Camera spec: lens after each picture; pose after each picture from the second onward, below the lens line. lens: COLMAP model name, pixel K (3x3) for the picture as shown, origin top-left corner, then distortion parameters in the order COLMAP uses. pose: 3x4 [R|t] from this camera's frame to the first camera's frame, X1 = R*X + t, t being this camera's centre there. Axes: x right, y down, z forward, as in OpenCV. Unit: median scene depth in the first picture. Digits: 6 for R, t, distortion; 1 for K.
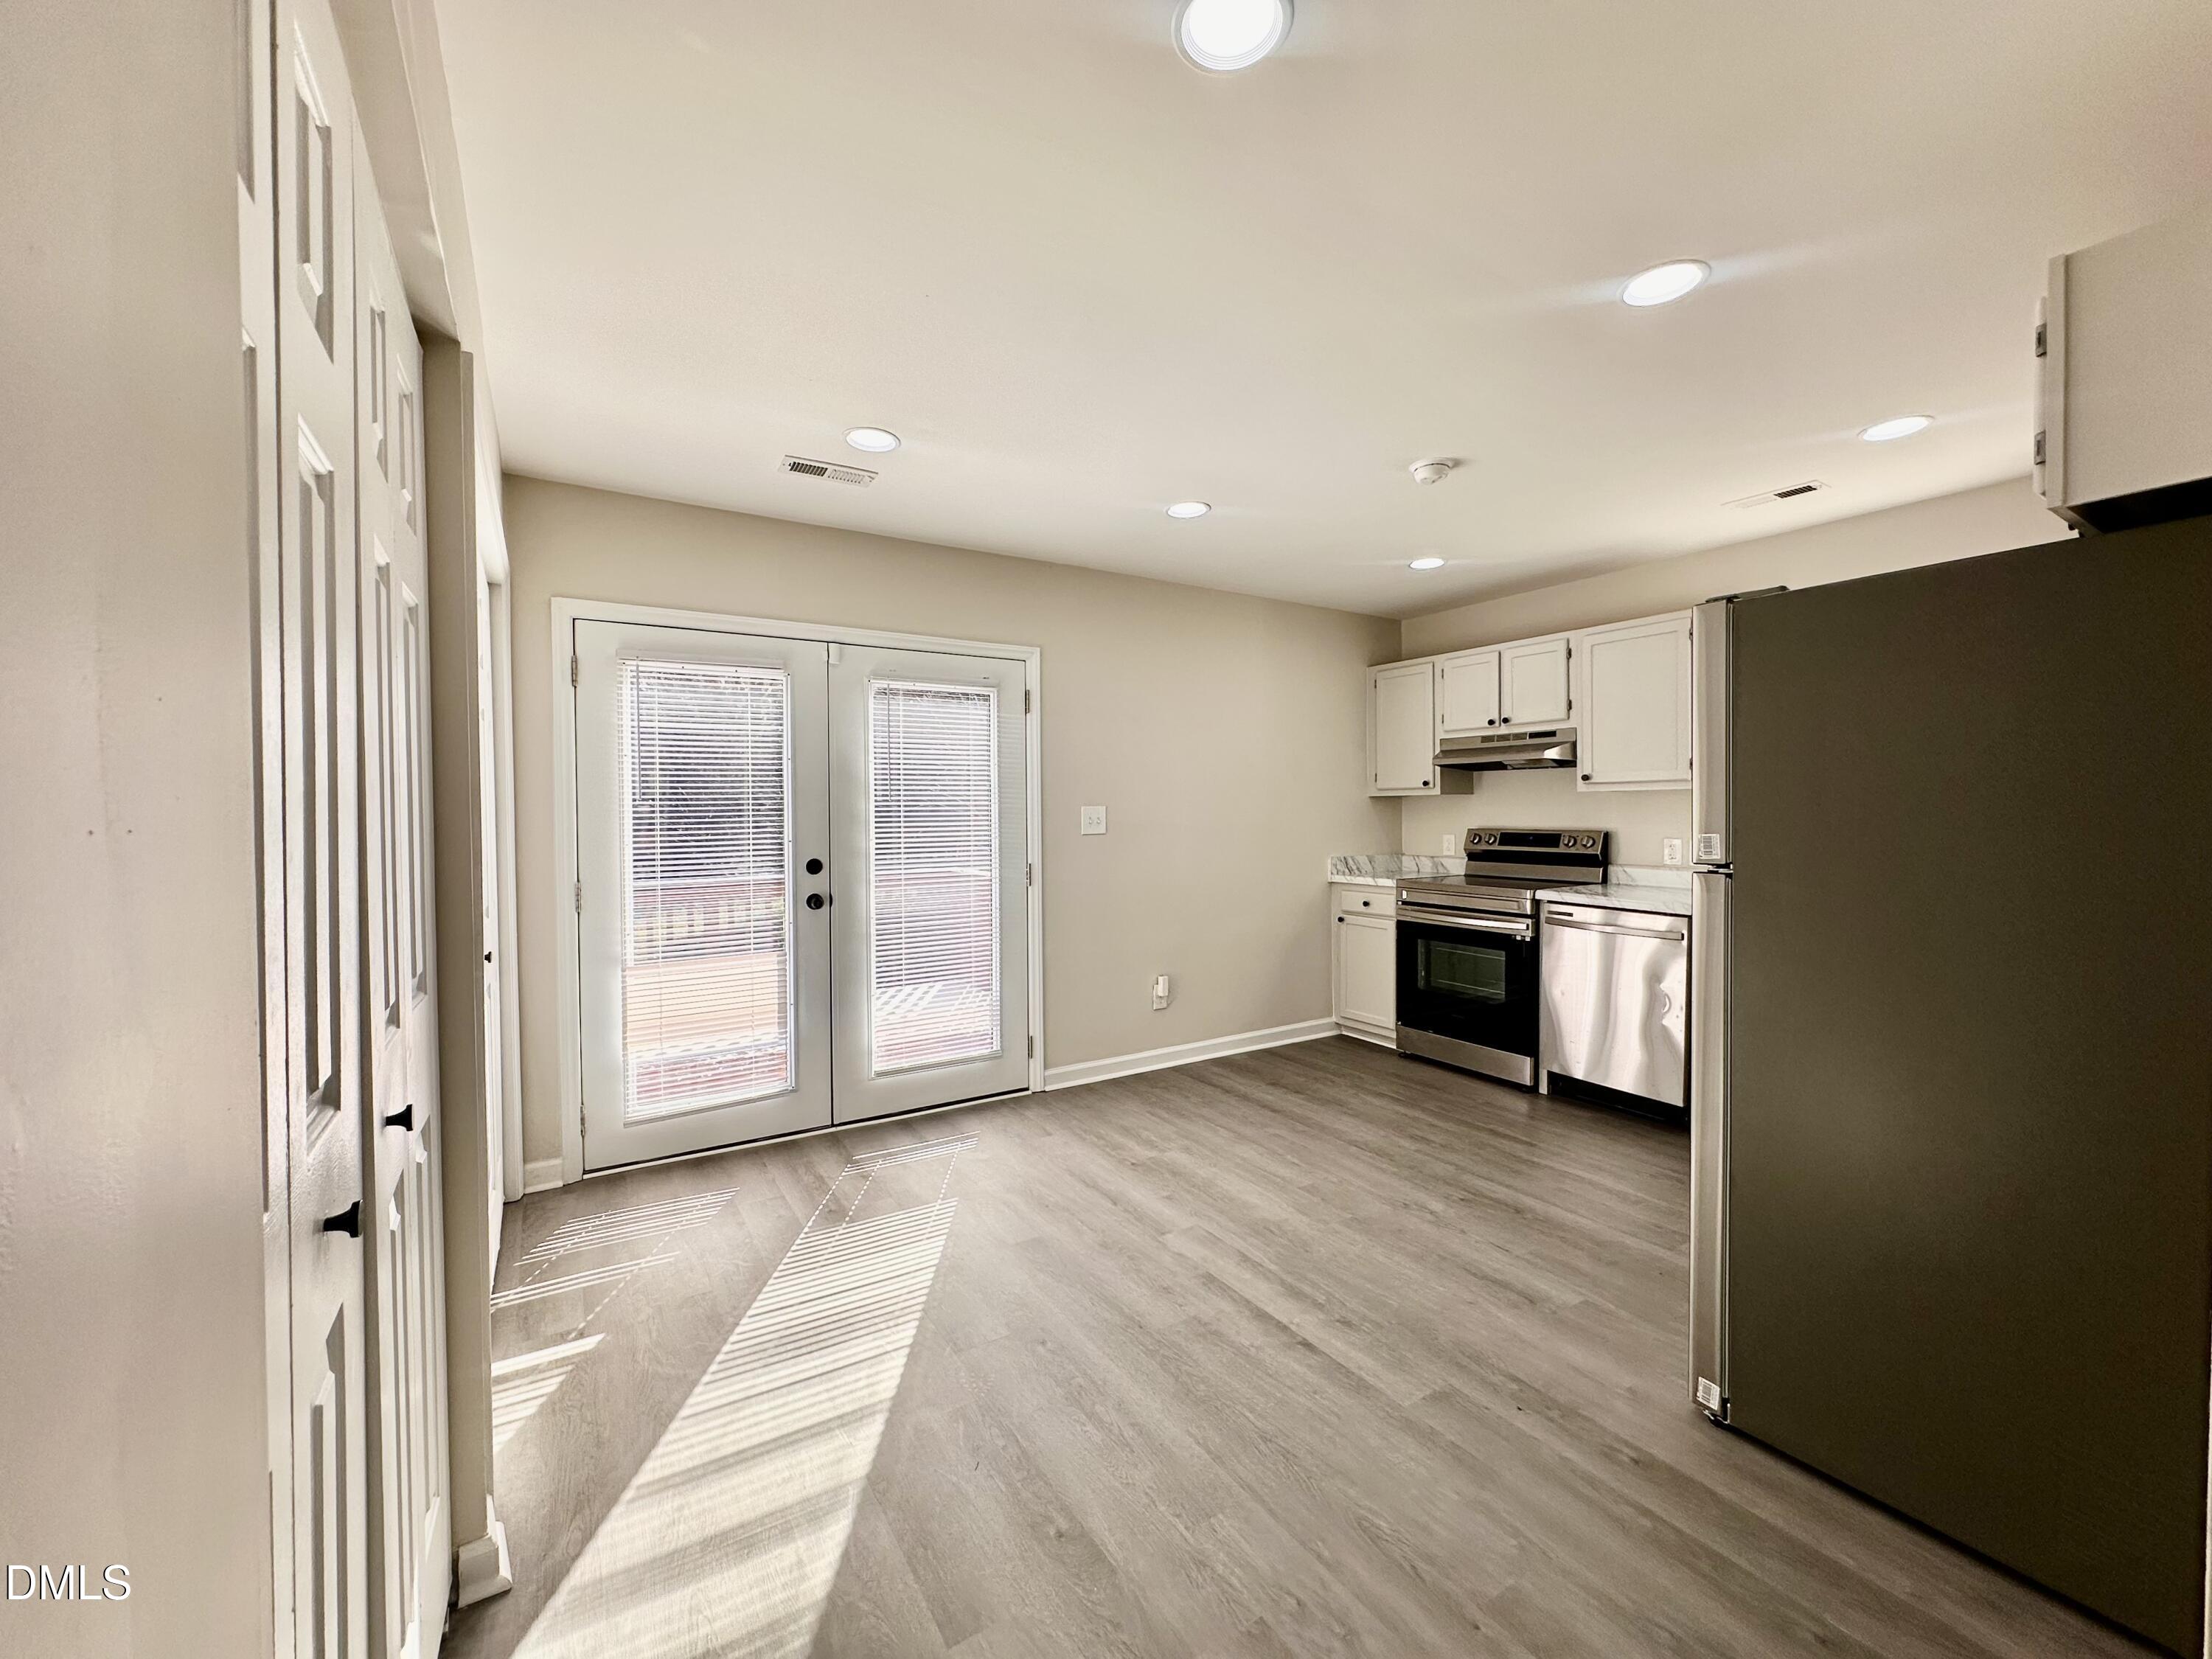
lens RADIAL K [[886.4, 0, 1104.1], [0, 886.4, 825.6], [0, 0, 1]] dist [-0.000769, 0.000543]
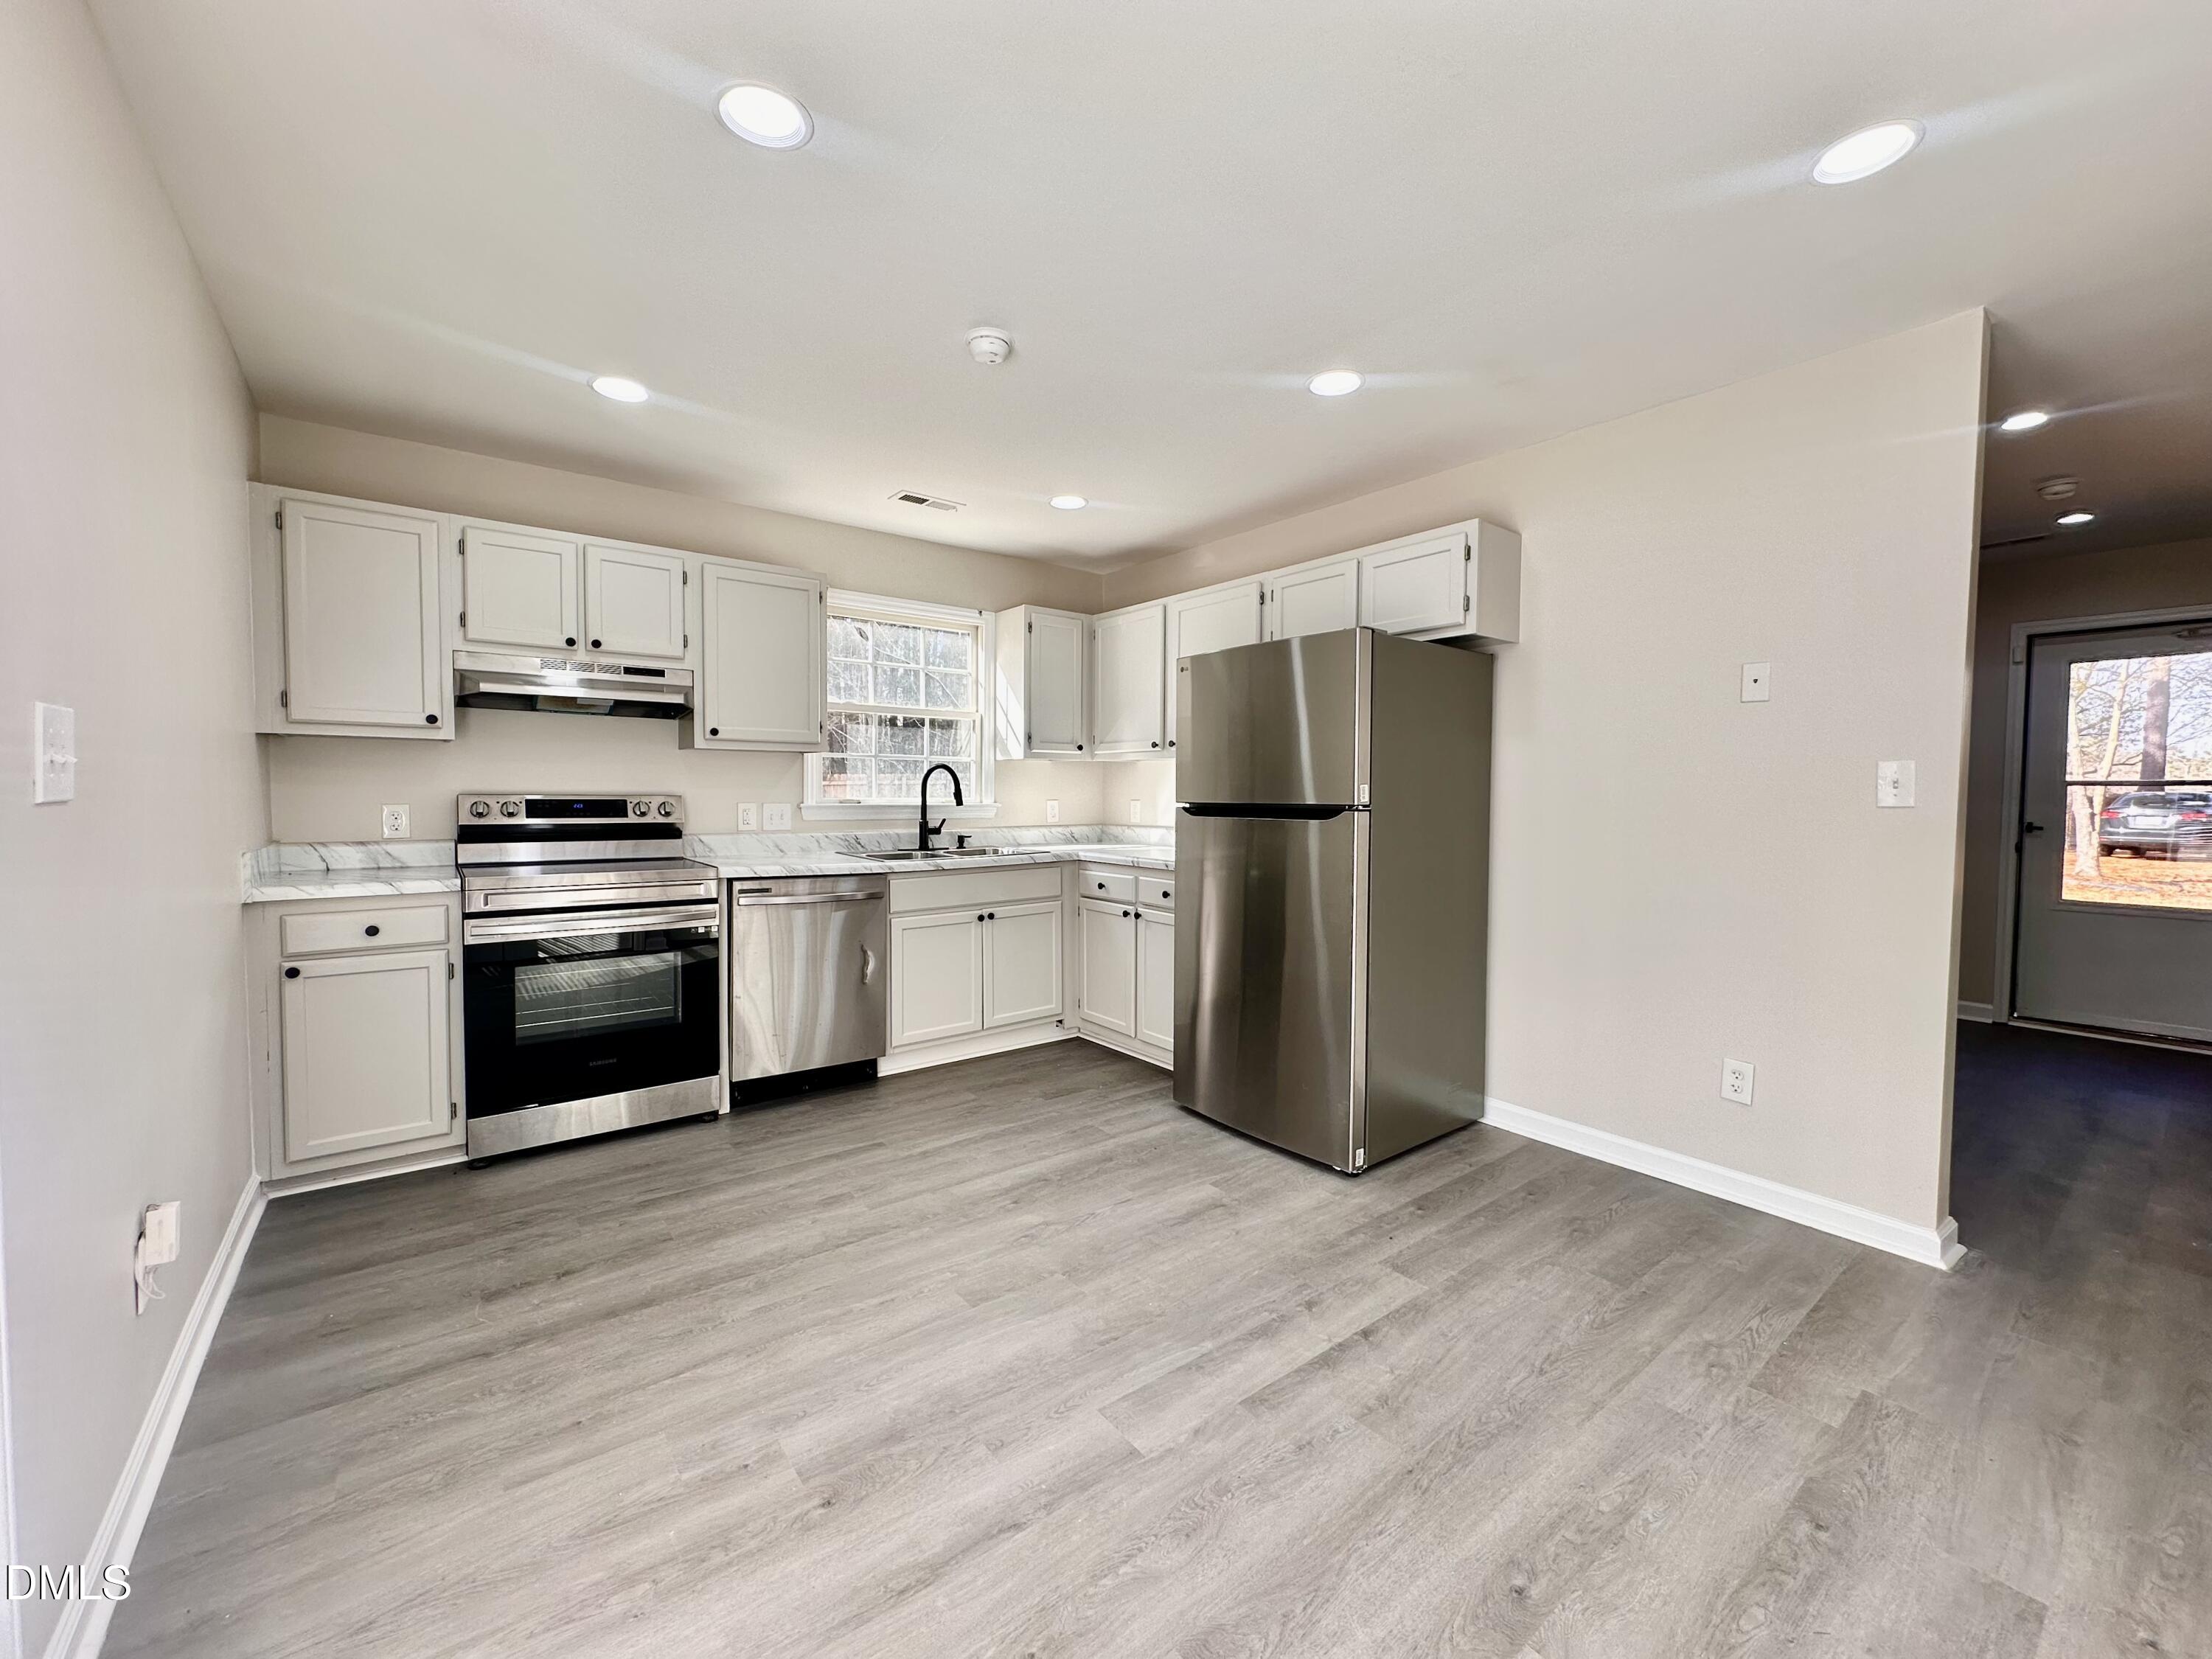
lens RADIAL K [[886.4, 0, 1104.4], [0, 886.4, 823.8], [0, 0, 1]] dist [-0.000769, 0.000543]
pose [[-0.097382, -0.031038, 0.994763, -0.394340], [0.009075, 0.999444, 0.032073, 0.012069], [-0.995206, 0.012151, -0.097046, 0.821093]]
